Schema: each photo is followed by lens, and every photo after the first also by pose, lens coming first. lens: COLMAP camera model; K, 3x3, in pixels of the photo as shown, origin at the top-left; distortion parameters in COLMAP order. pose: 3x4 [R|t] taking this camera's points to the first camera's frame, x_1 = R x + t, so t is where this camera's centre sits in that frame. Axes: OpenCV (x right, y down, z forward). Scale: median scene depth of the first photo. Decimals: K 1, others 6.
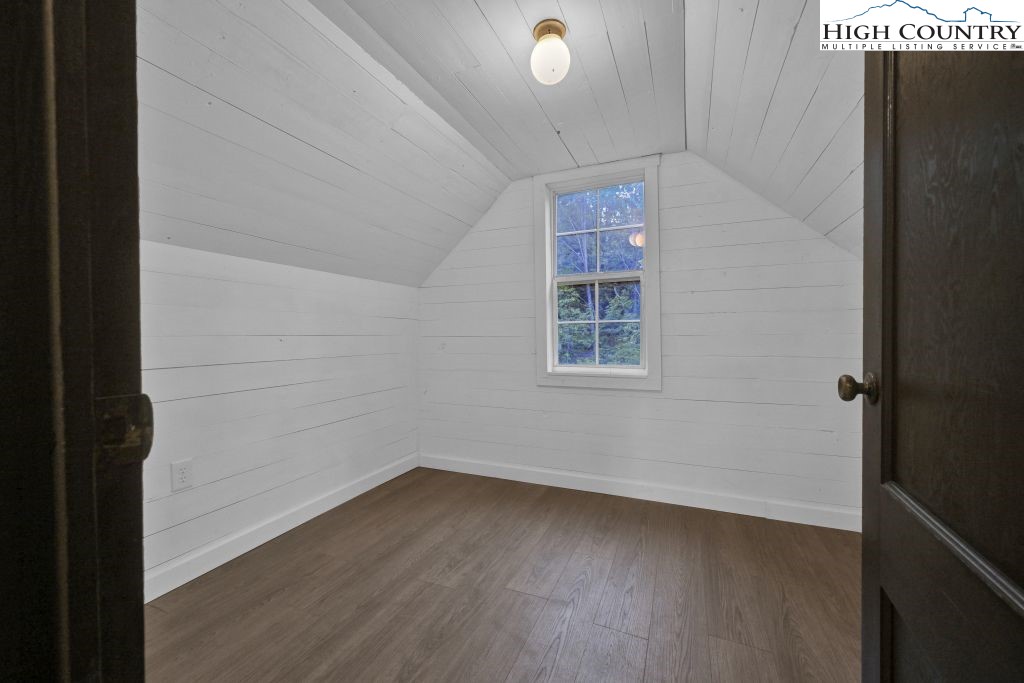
lens RADIAL K [[403.0, 0, 512.0], [0, 403.0, 341.5], [0, 0, 1]] dist [-0.000527, 0.000003]
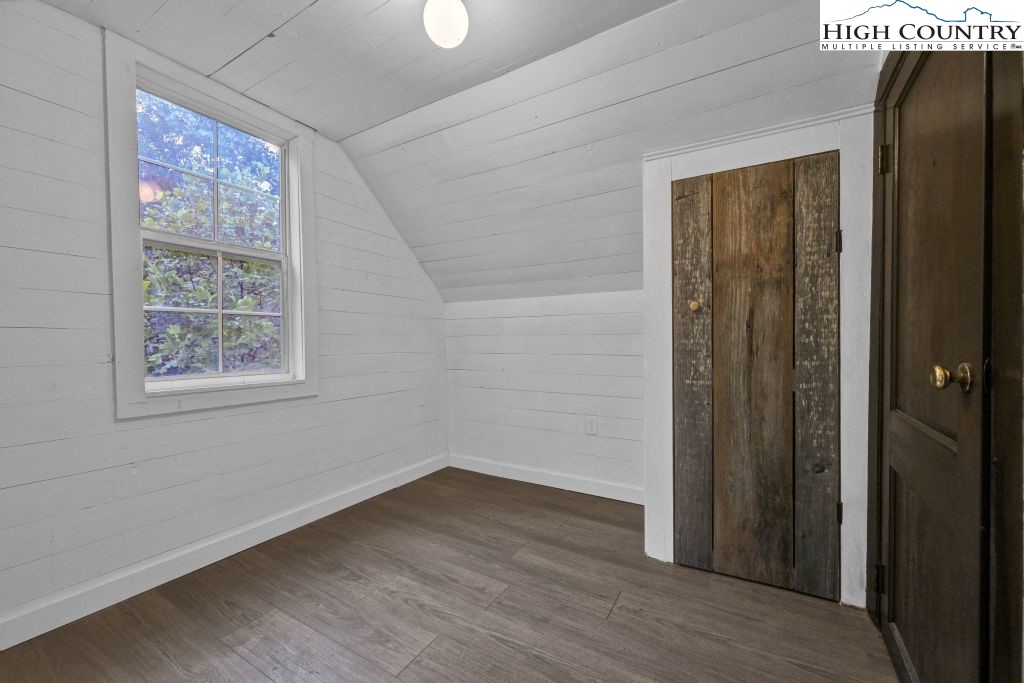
lens RADIAL K [[403.0, 0, 512.0], [0, 403.0, 341.5], [0, 0, 1]] dist [-0.000527, 0.000003]
pose [[0.129828, 0.000770, 0.991536, -0.495259], [0.008619, 0.999961, -0.001905, 0.010275], [-0.991499, 0.008793, 0.129816, 0.487761]]
